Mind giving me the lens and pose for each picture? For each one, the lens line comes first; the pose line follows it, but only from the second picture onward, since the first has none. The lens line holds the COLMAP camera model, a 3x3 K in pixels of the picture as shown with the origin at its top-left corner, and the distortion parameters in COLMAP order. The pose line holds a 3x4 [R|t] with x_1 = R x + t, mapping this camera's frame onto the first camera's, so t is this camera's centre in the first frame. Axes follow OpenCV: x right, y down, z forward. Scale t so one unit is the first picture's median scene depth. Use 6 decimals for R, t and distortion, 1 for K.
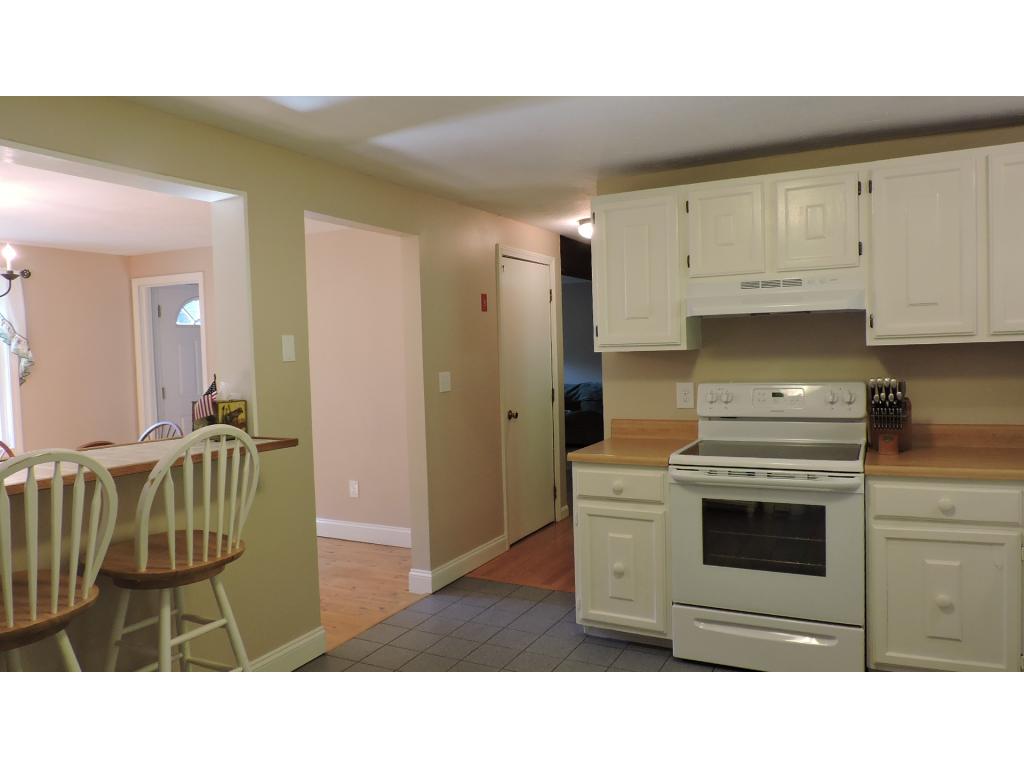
lens RADIAL K [[759.6, 0, 517.6], [0, 759.6, 381.5], [0, 0, 1]] dist [0.007510, 0.002701]
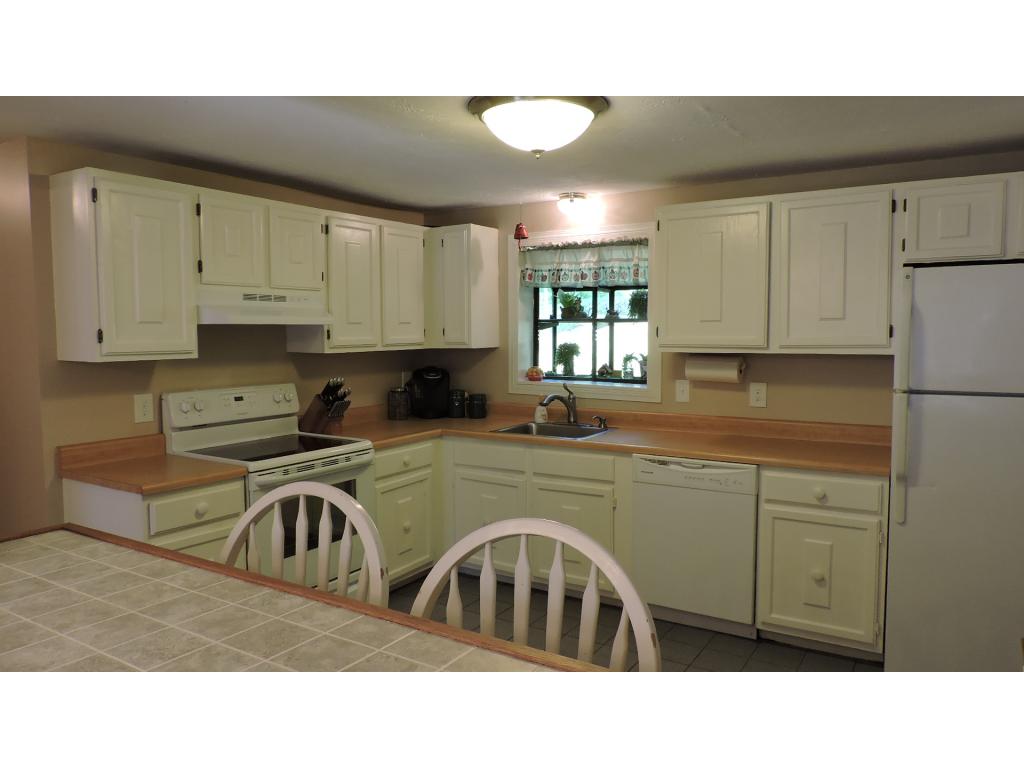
lens RADIAL K [[726.1, 0, 512.0], [0, 726.1, 384.0], [0, 0, 1]] dist [0.000689, 0.000028]
pose [[0.109349, -0.044820, 0.992992, -0.674119], [0.045882, 0.998146, 0.040000, -0.028514], [-0.992944, 0.041187, 0.111202, 0.523341]]
